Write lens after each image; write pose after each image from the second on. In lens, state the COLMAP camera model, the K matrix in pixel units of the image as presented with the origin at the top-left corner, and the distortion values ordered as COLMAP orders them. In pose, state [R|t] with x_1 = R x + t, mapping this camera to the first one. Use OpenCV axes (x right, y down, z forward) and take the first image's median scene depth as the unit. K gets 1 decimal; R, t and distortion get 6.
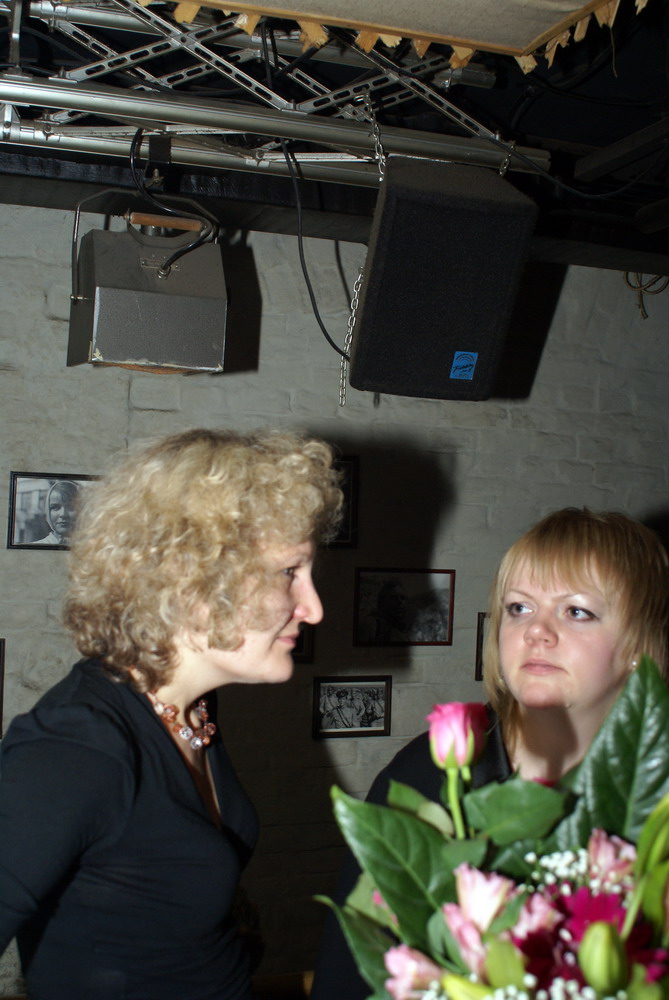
lens RADIAL K [[1127.6, 0, 331.4], [0, 1127.6, 499.4], [0, 0, 1]] dist [-0.120669, 0.000000]
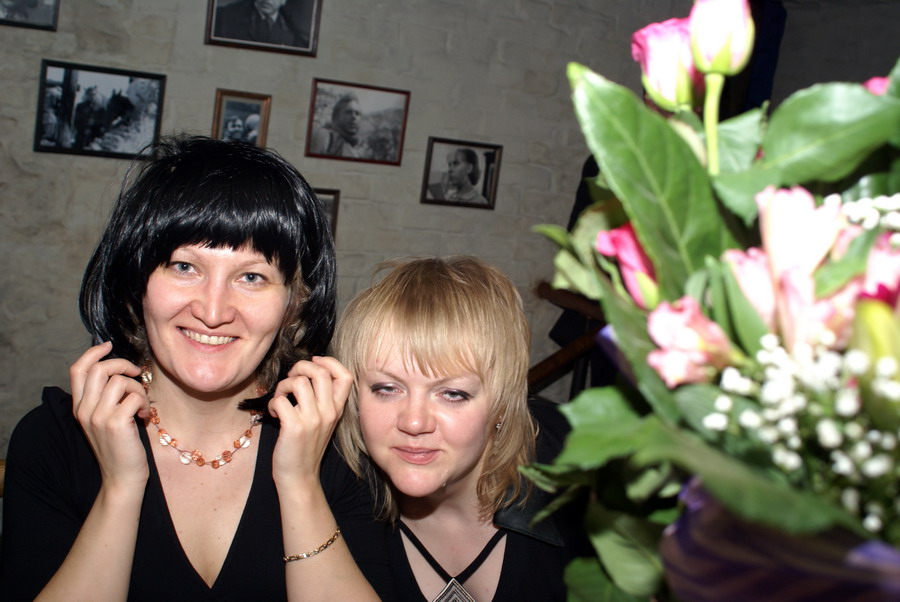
lens RADIAL K [[1014.8, 0, 451.9], [0, 1014.8, 304.5], [0, 0, 1]] dist [-0.120669, 0.000000]
pose [[0.974530, 0.055408, 0.217304, -0.040266], [-0.100956, 0.973648, 0.204493, 0.061530], [-0.200248, -0.221223, 0.954443, 0.094914]]
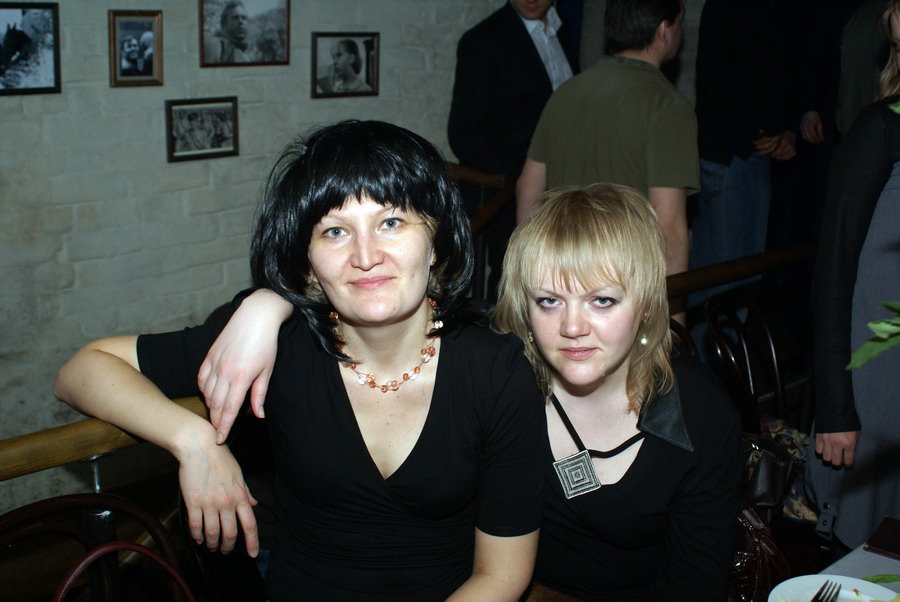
lens RADIAL K [[1014.8, 0, 451.3], [0, 1014.8, 305.3], [0, 0, 1]] dist [-0.120669, 0.000000]
pose [[0.910259, -0.118244, 0.396795, -0.153486], [-0.019845, 0.944791, 0.327072, 0.034895], [-0.413563, -0.305595, 0.857658, 0.084924]]
